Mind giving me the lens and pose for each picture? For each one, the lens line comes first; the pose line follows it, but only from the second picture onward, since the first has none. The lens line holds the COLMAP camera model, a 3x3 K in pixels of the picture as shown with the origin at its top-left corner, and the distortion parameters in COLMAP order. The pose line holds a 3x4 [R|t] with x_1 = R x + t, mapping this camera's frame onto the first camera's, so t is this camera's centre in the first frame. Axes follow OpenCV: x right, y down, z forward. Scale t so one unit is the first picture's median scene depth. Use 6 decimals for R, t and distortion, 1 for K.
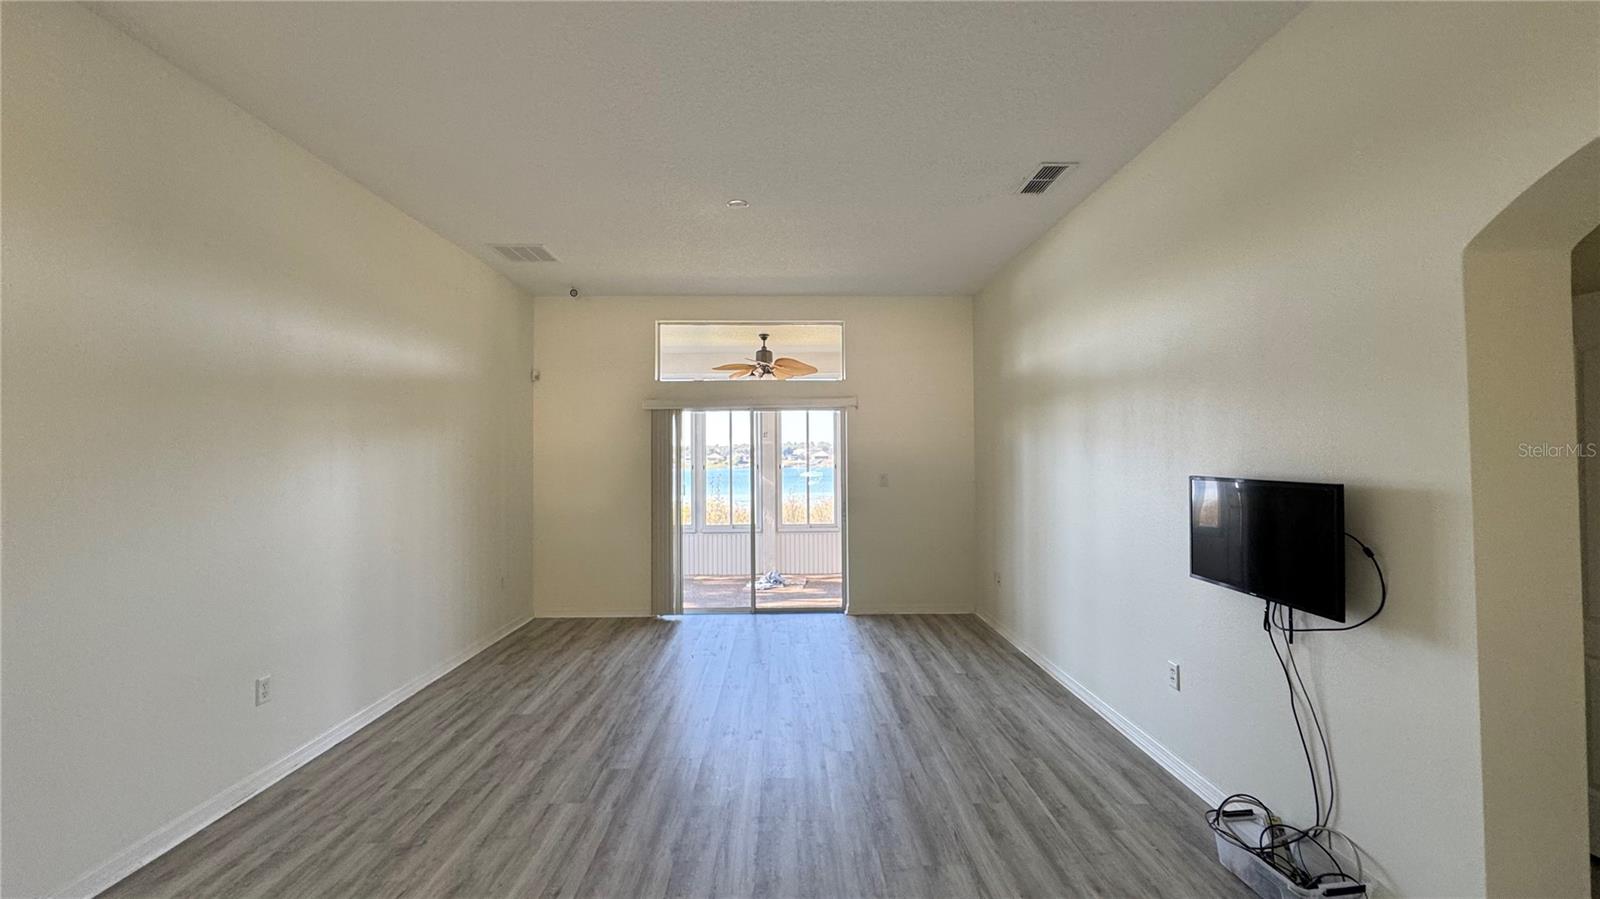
lens RADIAL K [[644.1, 0, 800.9], [0, 644.1, 449.8], [0, 0, 1]] dist [-0.002478, -0.000547]
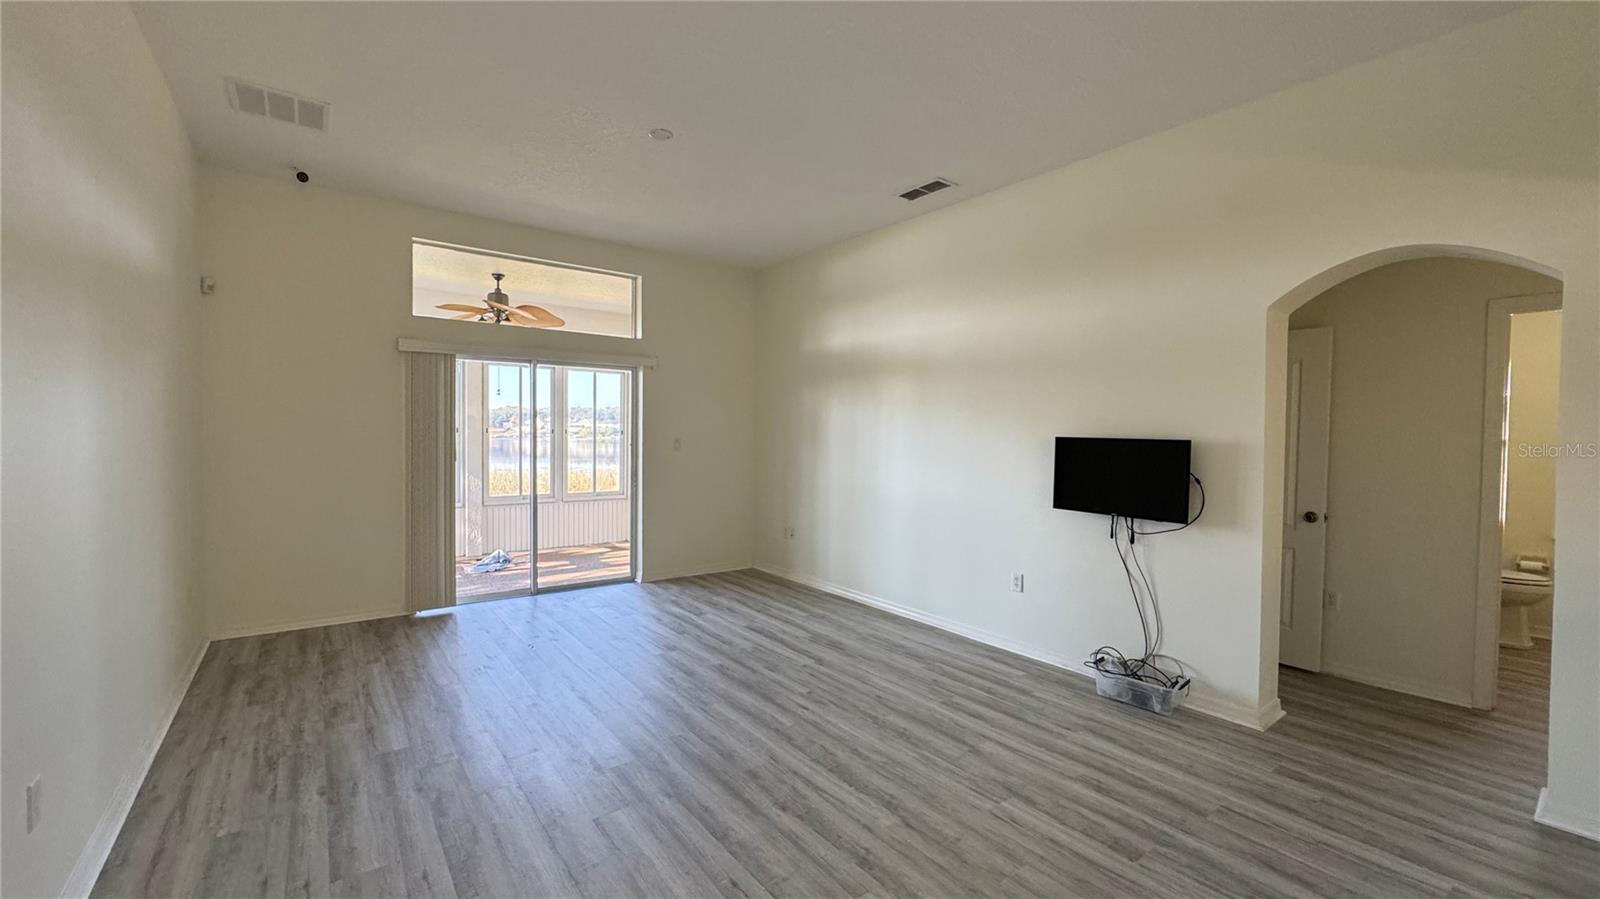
lens RADIAL K [[644.1, 0, 800.9], [0, 644.1, 449.8], [0, 0, 1]] dist [-0.002478, -0.000547]
pose [[0.808921, 0.000748, 0.587917, -0.388186], [-0.027365, 0.998963, 0.036381, 0.018735], [-0.587280, -0.045518, 0.808103, 0.109162]]
